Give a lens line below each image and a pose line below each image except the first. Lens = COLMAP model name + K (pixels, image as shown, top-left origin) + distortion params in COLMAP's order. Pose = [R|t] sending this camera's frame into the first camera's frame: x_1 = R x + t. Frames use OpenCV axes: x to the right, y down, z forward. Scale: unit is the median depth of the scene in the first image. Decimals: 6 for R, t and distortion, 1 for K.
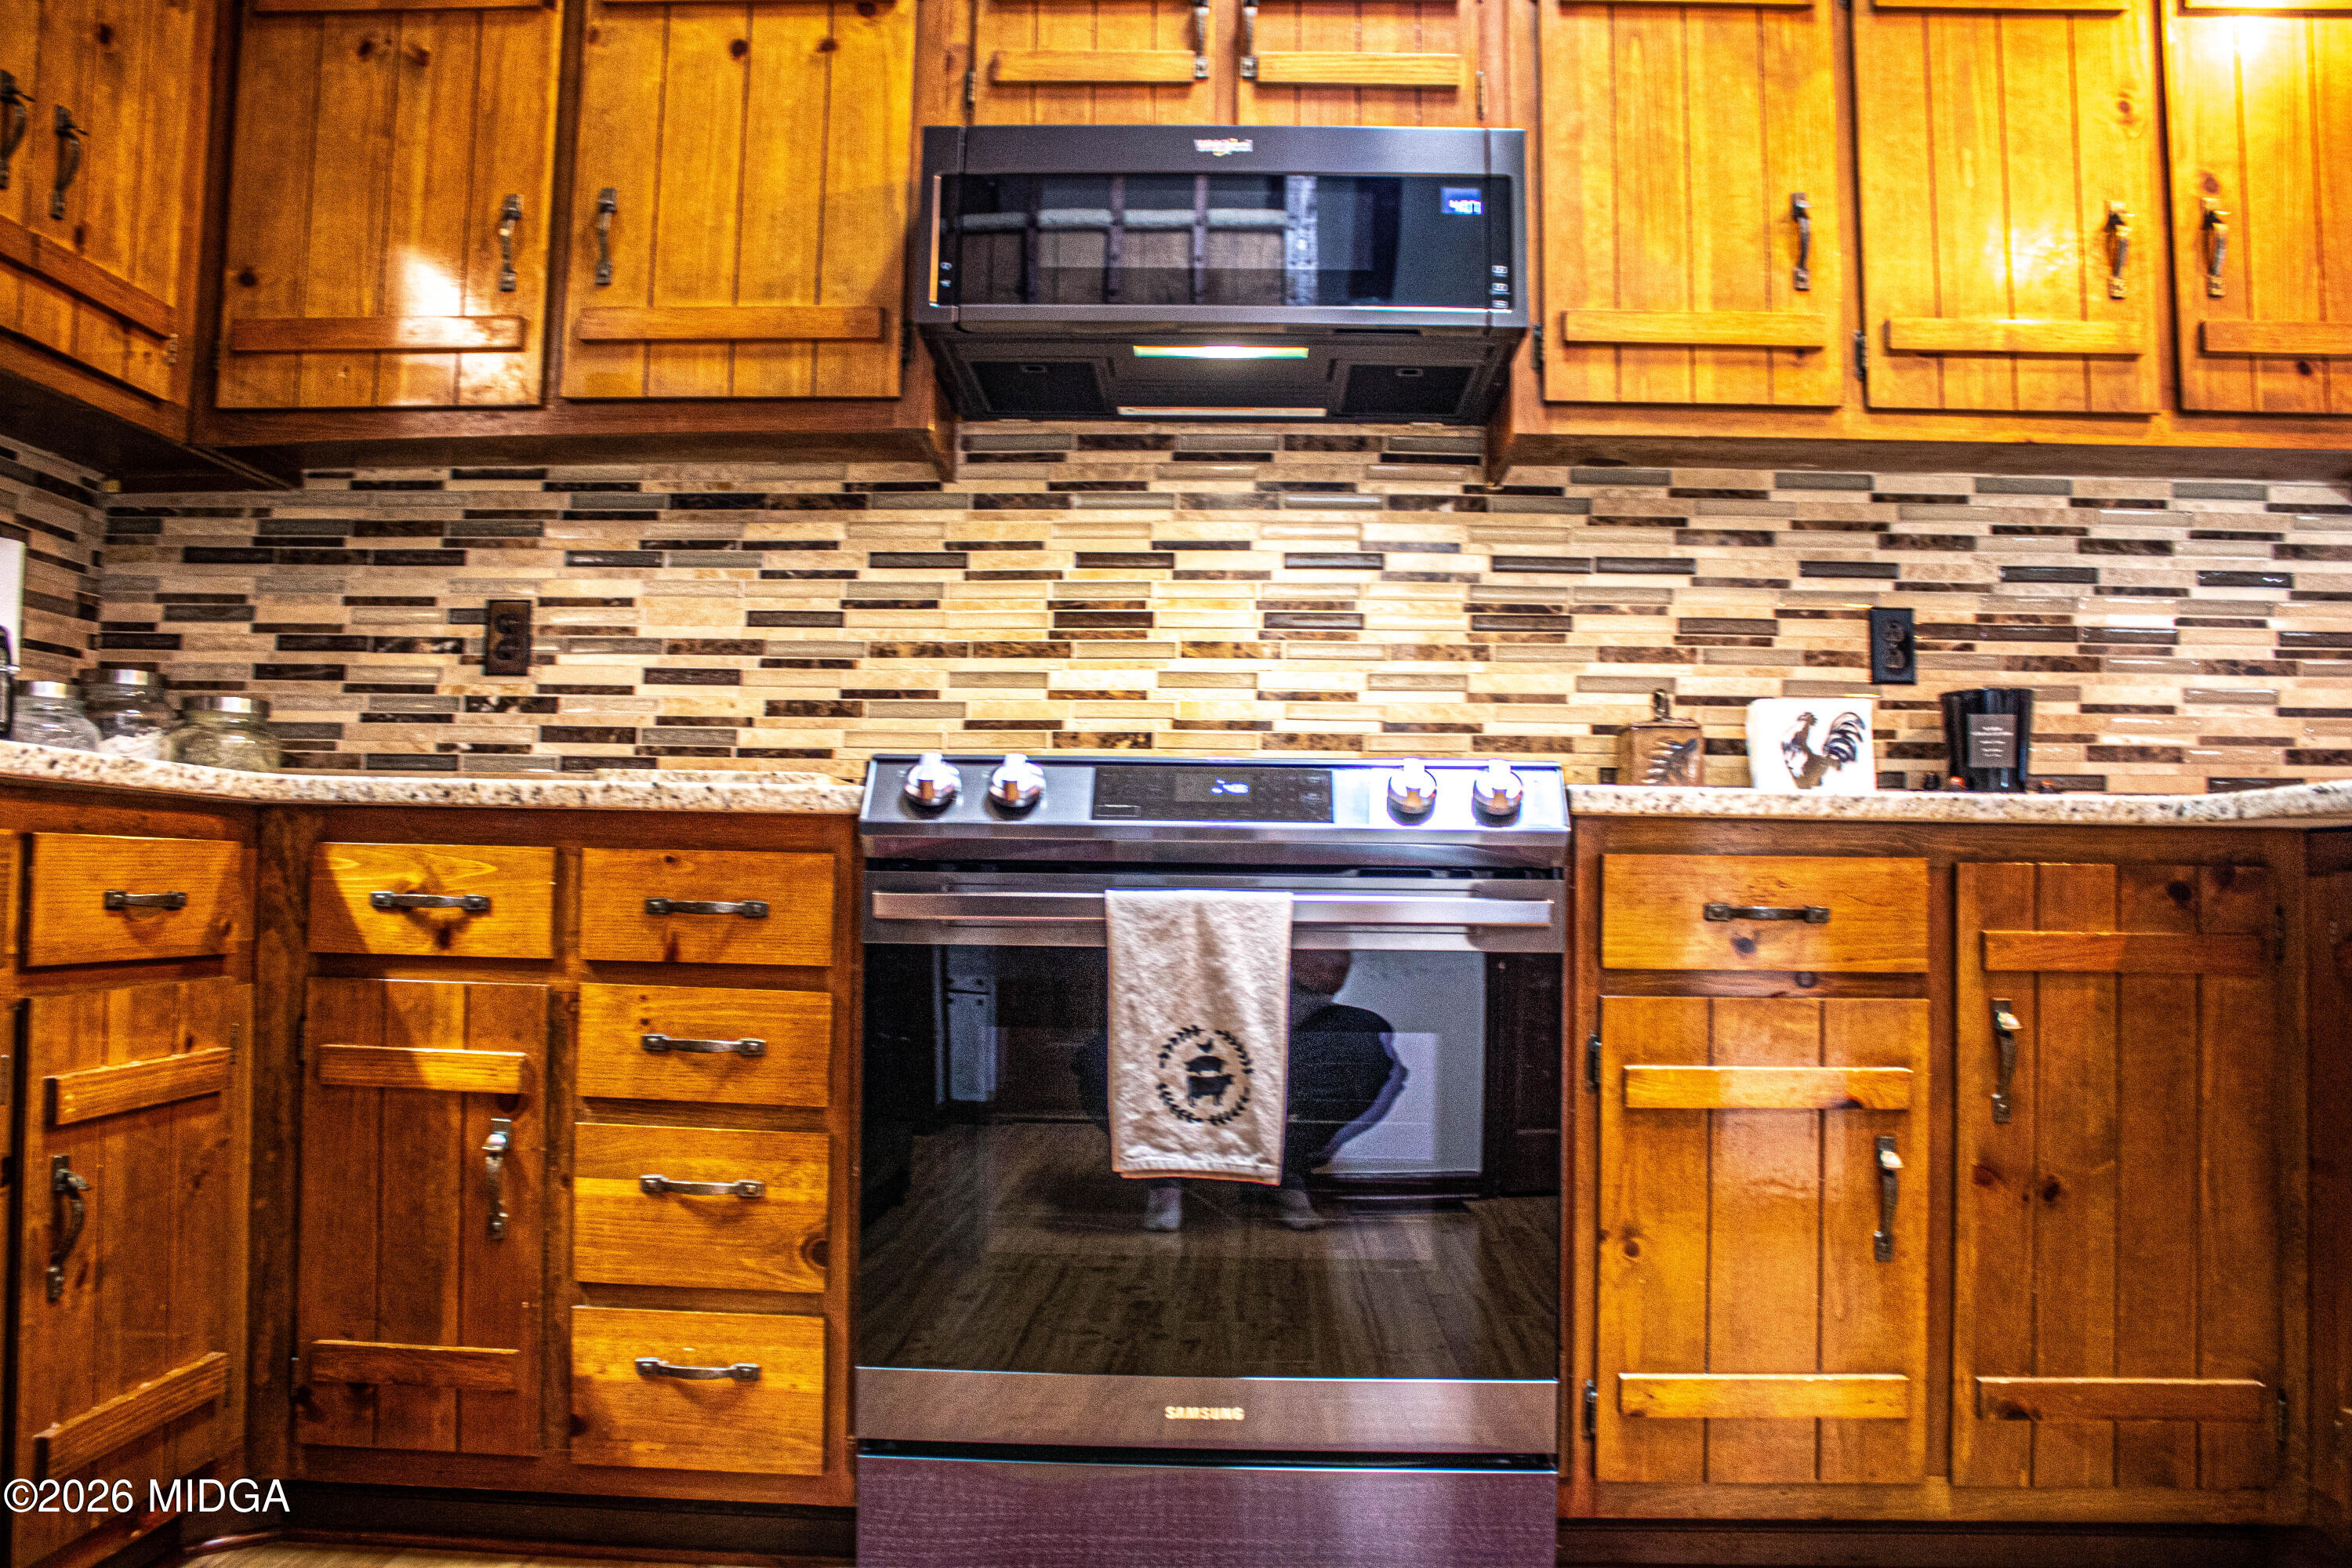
lens RADIAL K [[1878.9, 0, 1238.1], [0, 1878.9, 830.3], [0, 0, 1]] dist [-0.142734, 0.075854]
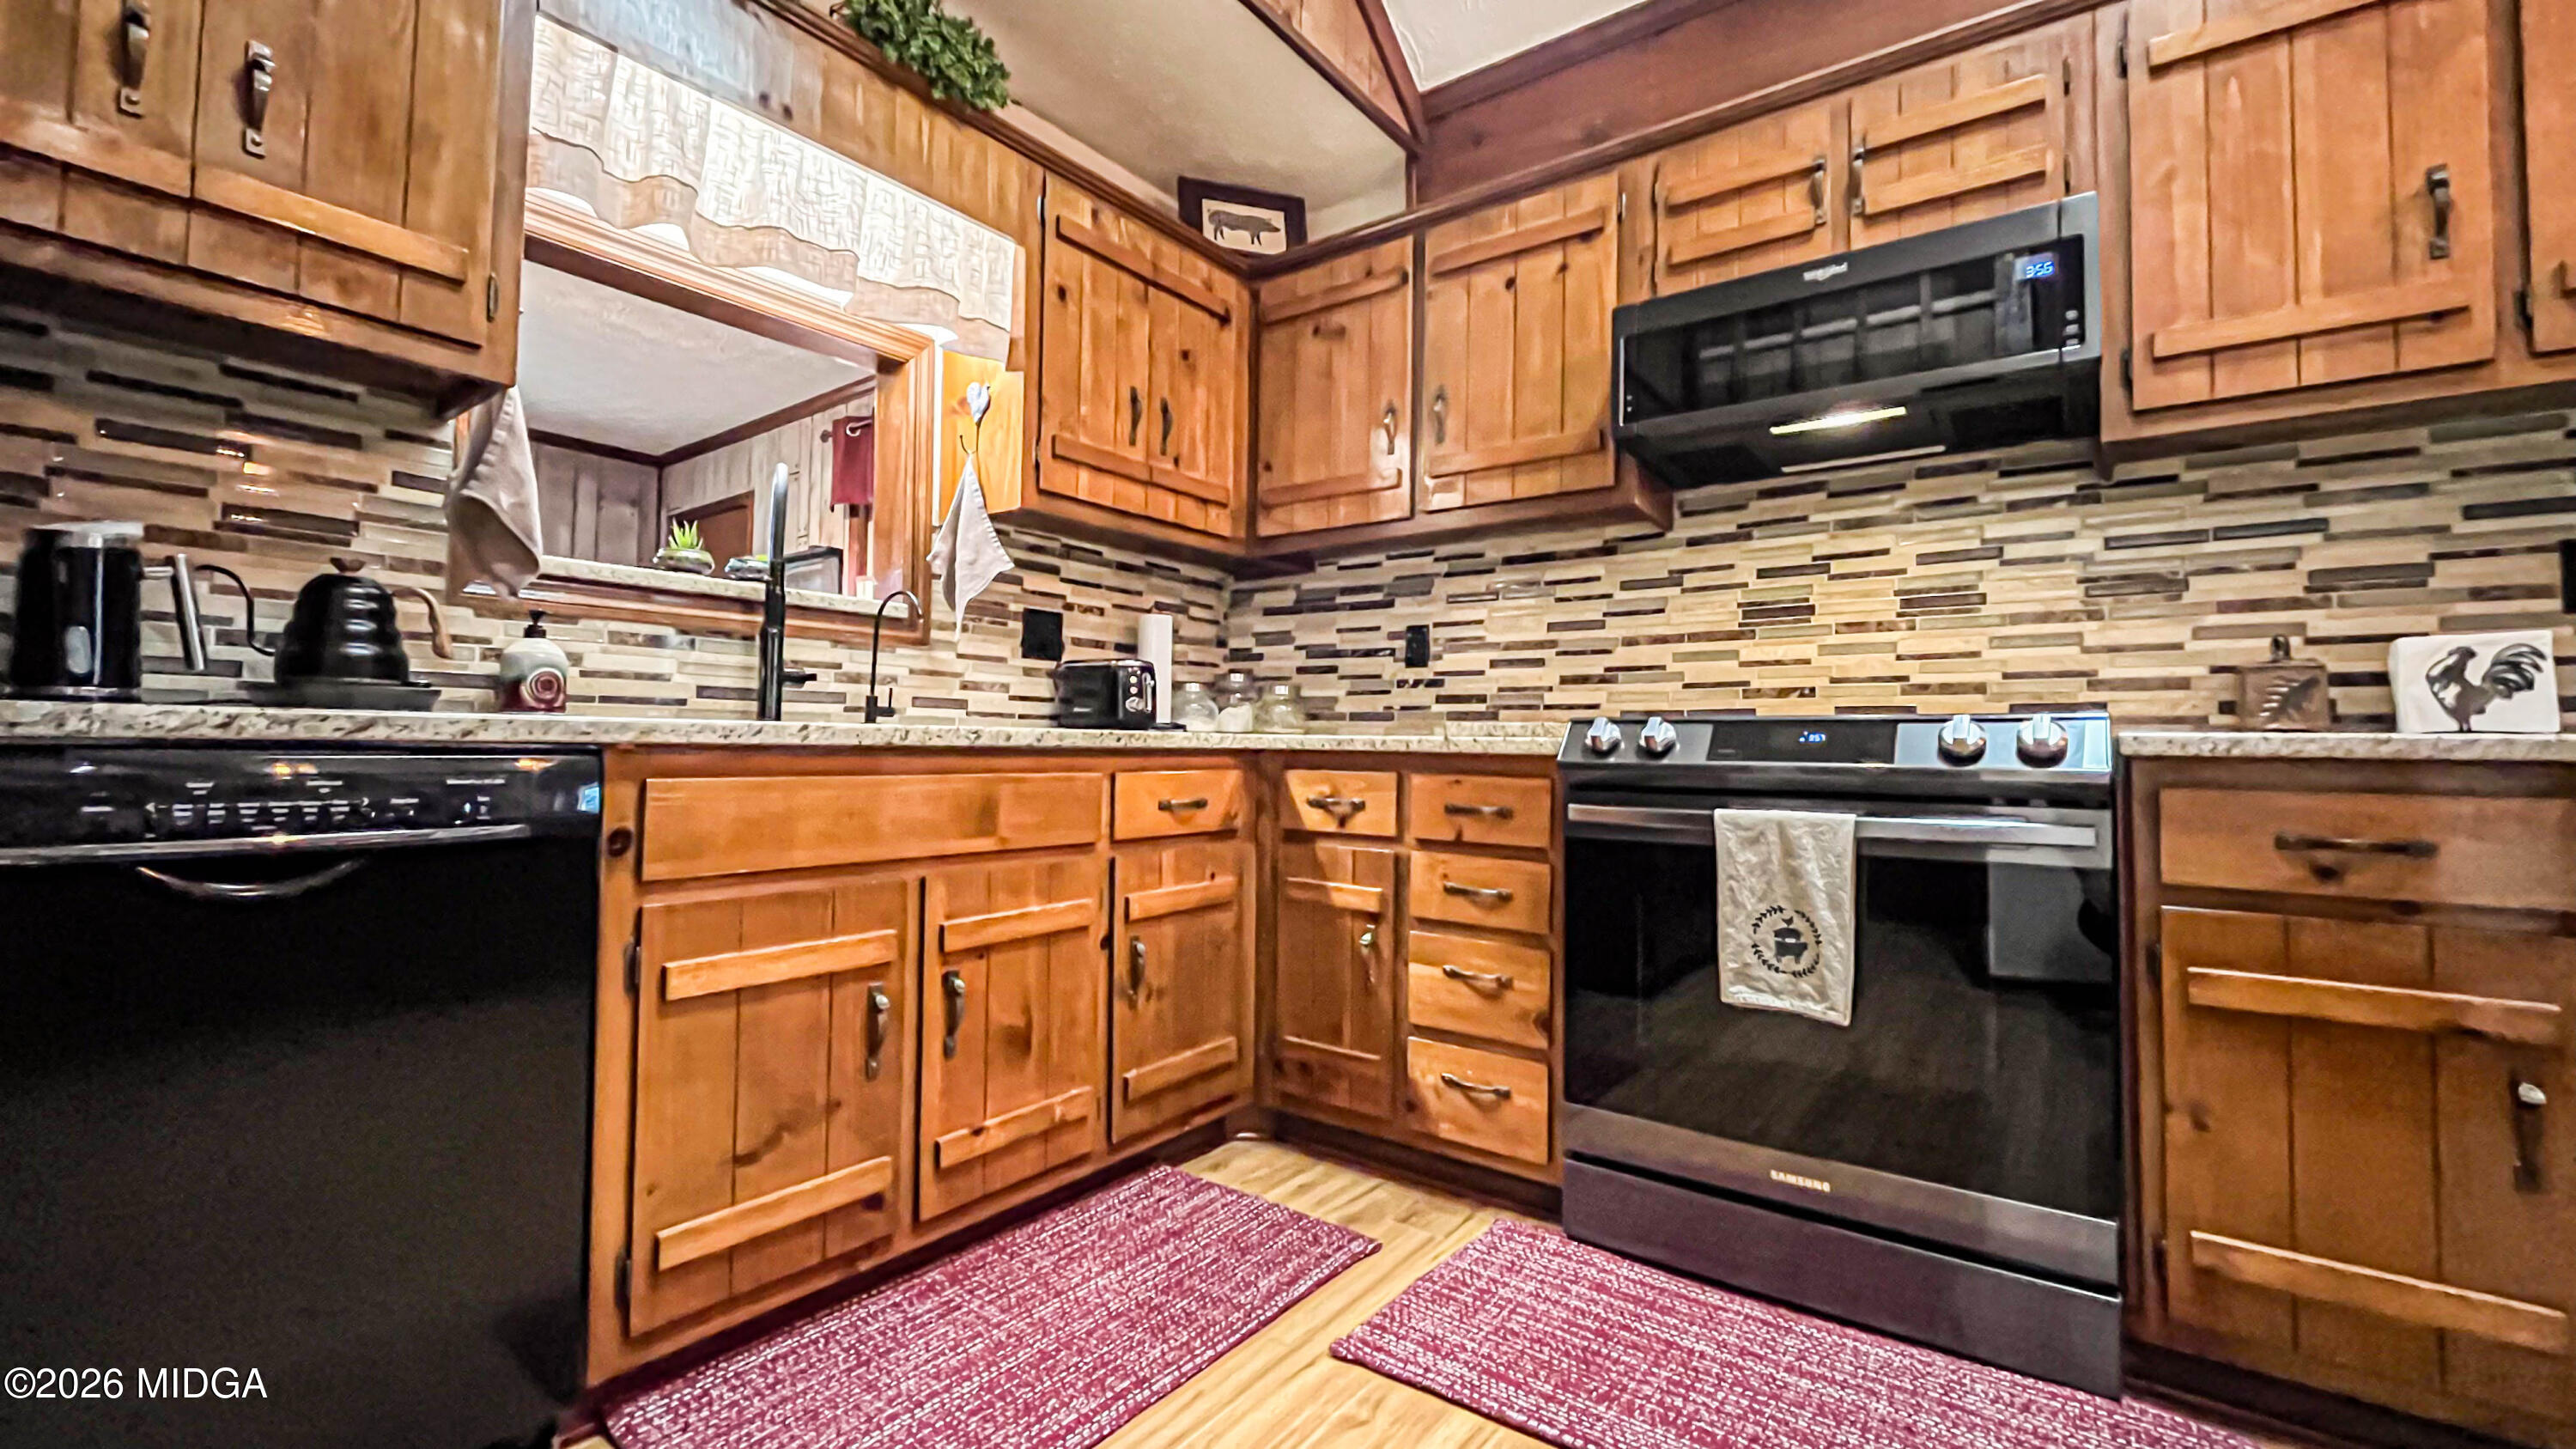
lens RADIAL K [[1052.0, 0, 1293.6], [0, 1052.0, 730.1], [0, 0, 1]] dist [0.000486, -0.000424]
pose [[0.814301, -0.013813, -0.580278, 0.117633], [0.017611, 0.999844, 0.000914, -0.030746], [0.580175, -0.010964, 0.814418, 0.108928]]
